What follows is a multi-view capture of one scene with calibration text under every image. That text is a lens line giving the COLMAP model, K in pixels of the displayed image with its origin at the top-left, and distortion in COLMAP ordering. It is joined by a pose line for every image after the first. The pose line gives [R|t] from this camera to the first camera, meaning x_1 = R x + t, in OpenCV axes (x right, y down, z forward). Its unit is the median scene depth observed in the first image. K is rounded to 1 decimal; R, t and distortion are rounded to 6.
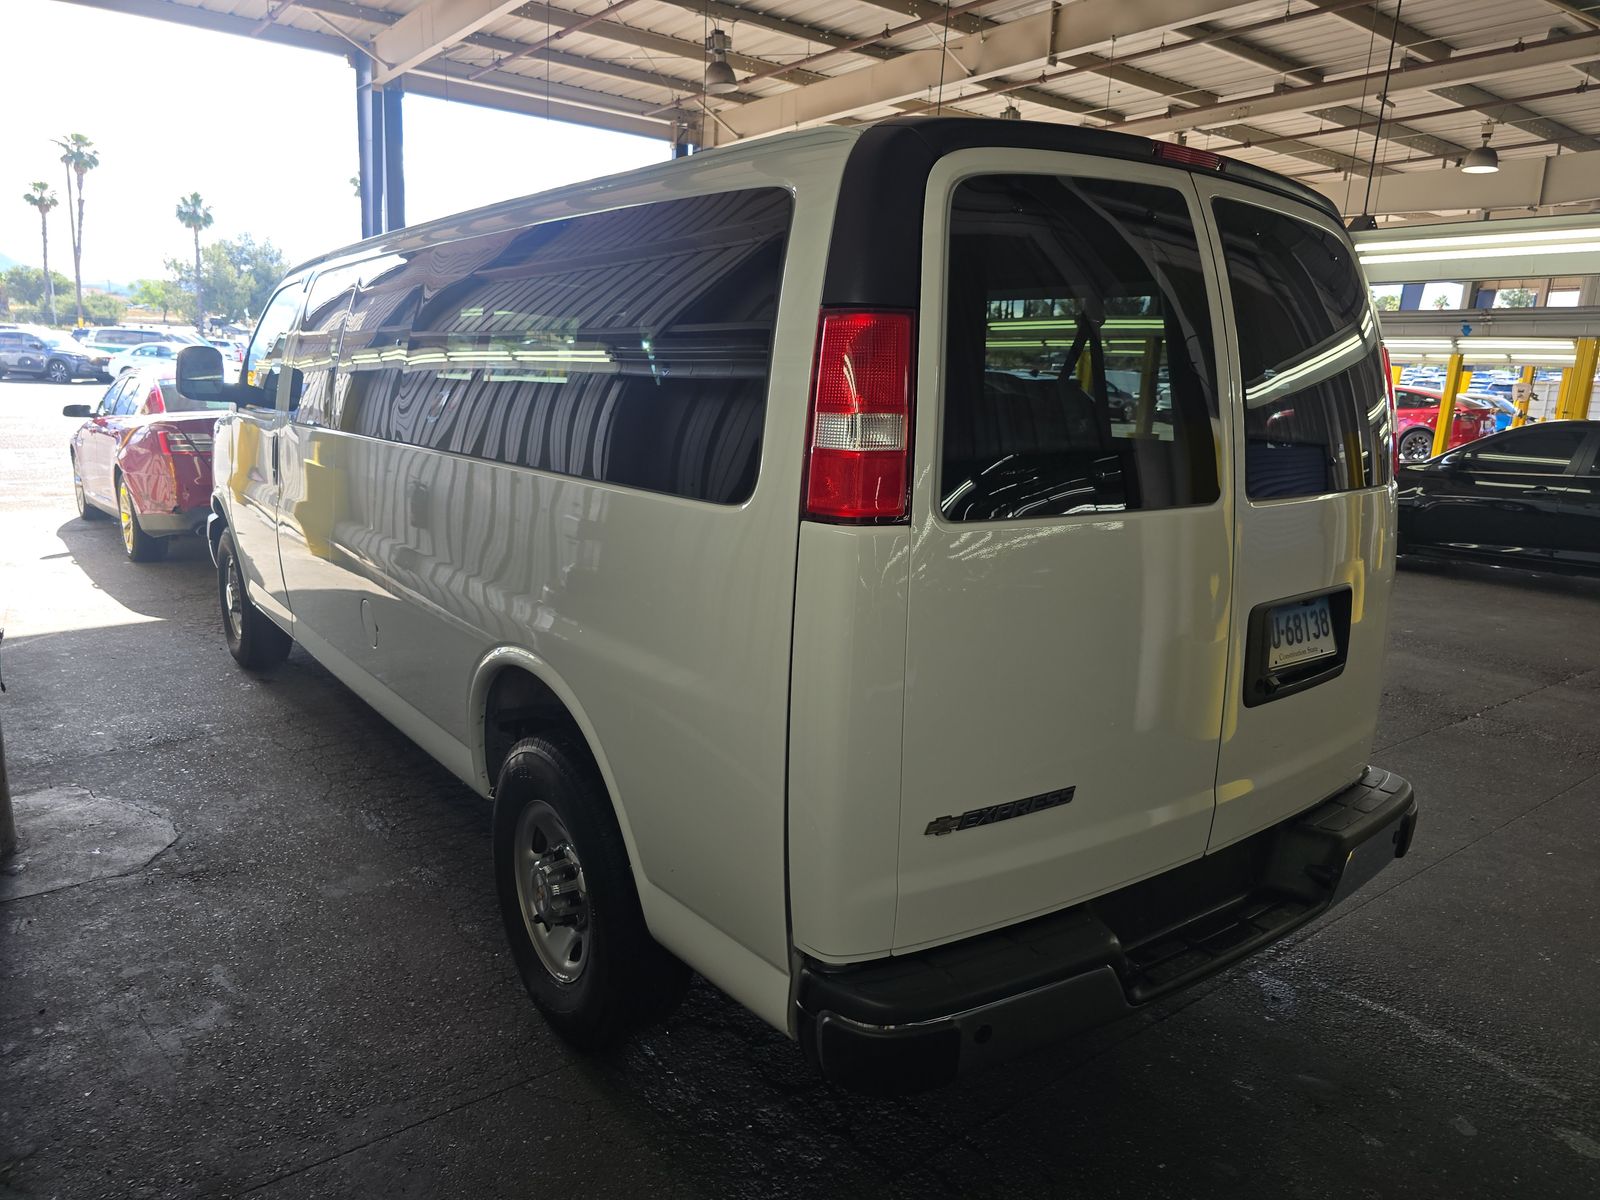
lens RADIAL K [[1089.1, 0, 800.0], [0, 1089.1, 600.0], [0, 0, 1]] dist [0.021915, 0.001568]
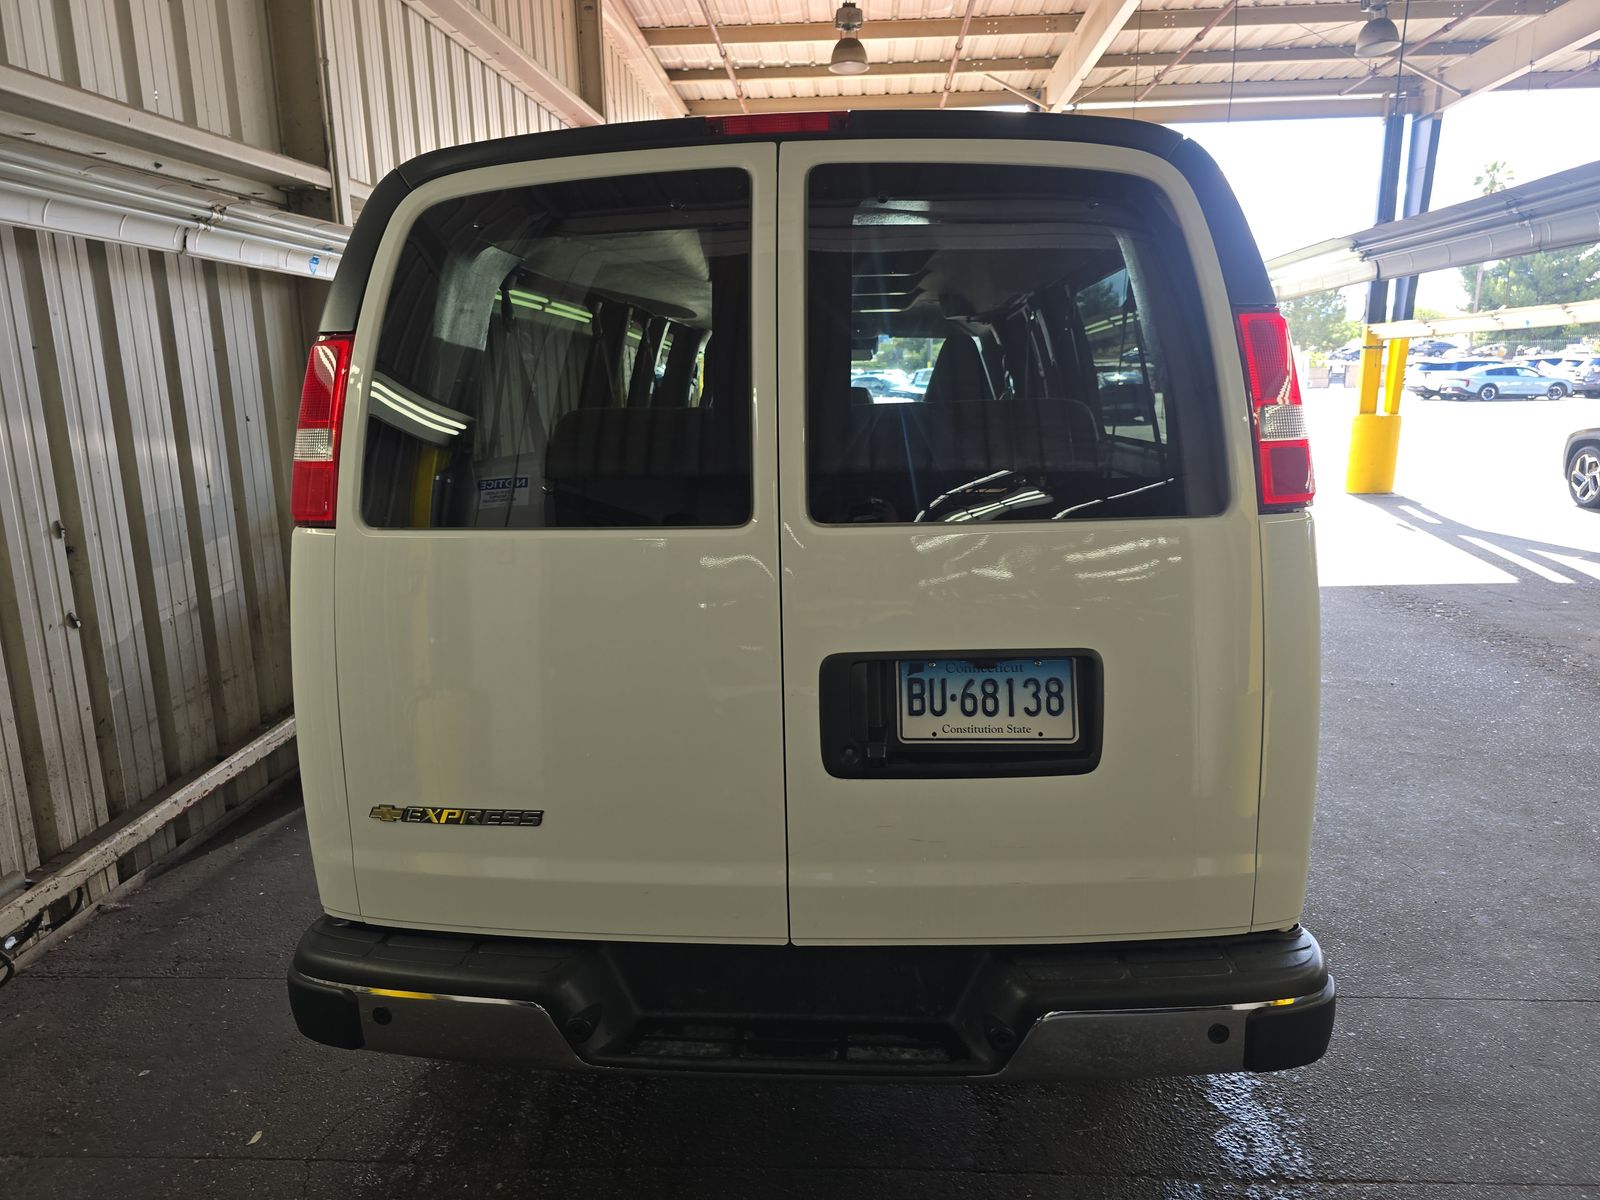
lens RADIAL K [[1098.9, 0, 800.0], [0, 1098.9, 600.0], [0, 0, 1]] dist [0.022028, -0.023293]
pose [[0.752836, 0.077731, -0.653603, 0.830493], [-0.090818, 0.995772, 0.013817, -0.039156], [0.651913, 0.048957, 0.756712, 0.319514]]
